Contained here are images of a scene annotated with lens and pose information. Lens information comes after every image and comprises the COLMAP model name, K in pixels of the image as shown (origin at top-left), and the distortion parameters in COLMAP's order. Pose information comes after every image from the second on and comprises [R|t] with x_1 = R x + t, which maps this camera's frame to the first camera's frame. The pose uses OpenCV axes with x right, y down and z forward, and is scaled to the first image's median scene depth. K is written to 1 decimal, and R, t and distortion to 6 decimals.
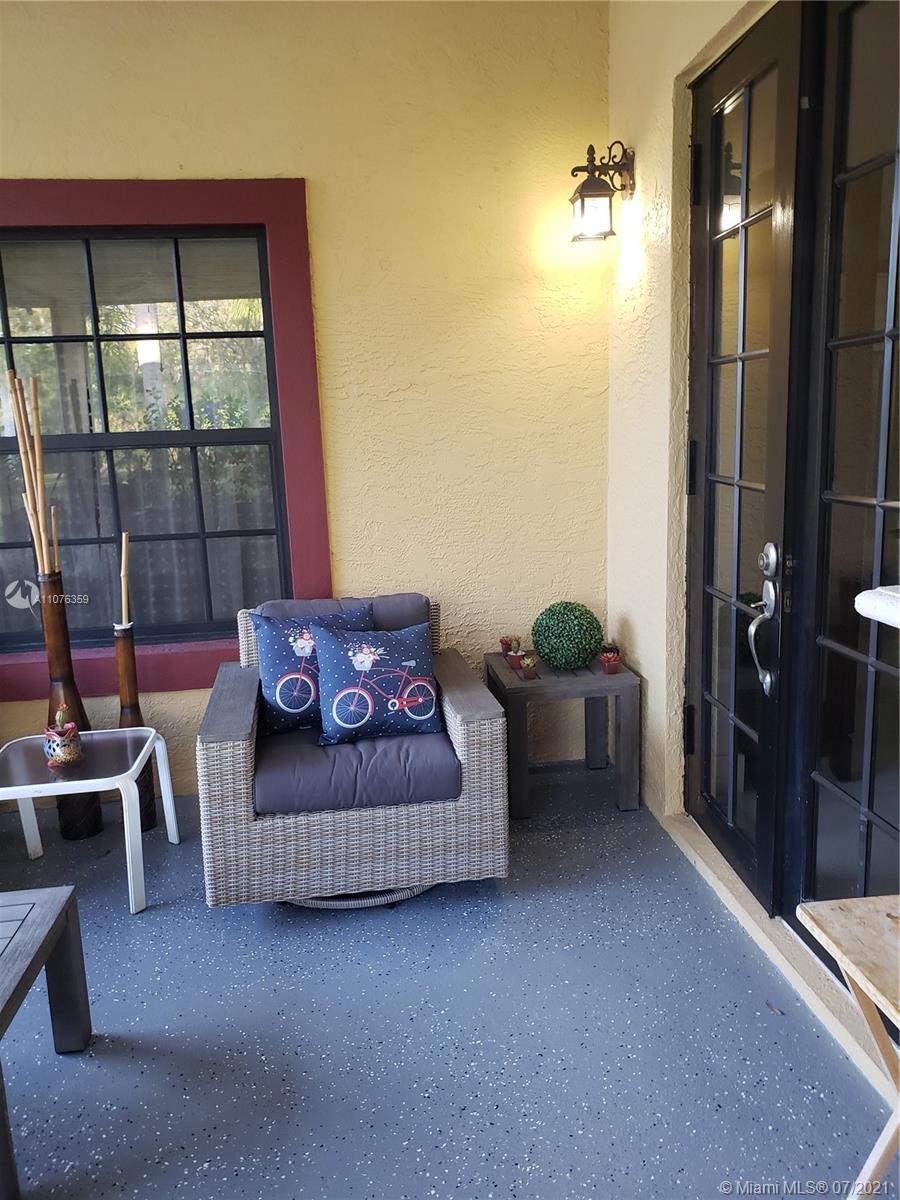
lens RADIAL K [[928.7, 0, 451.6], [0, 928.7, 598.4], [0, 0, 1]] dist [0.016095, -0.004552]
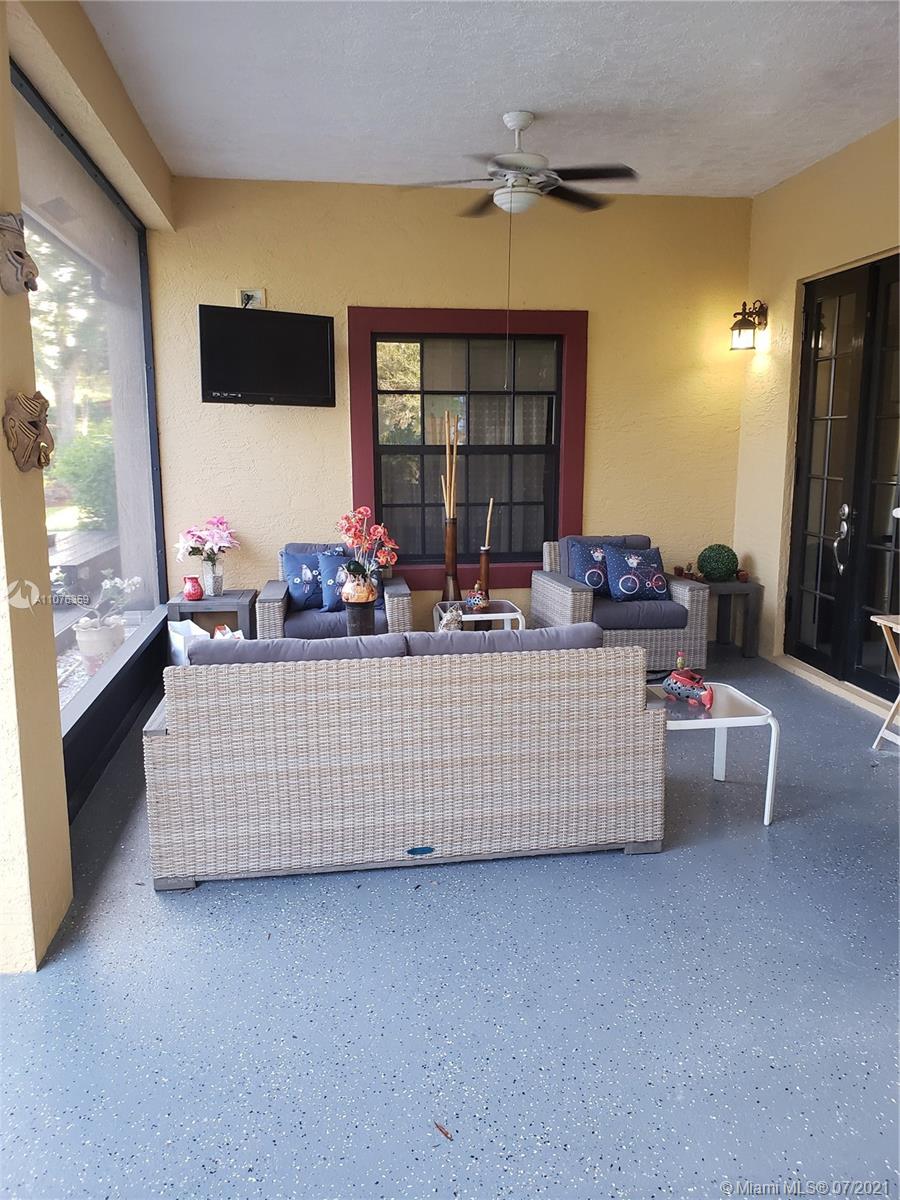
lens RADIAL K [[928.7, 0, 448.3], [0, 928.7, 604.4], [0, 0, 1]] dist [0.016095, -0.004552]
pose [[0.999436, 0.030076, 0.014942, -0.475446], [-0.029862, 0.999451, -0.014354, 0.181506], [-0.015366, 0.013899, 0.999785, -0.905793]]
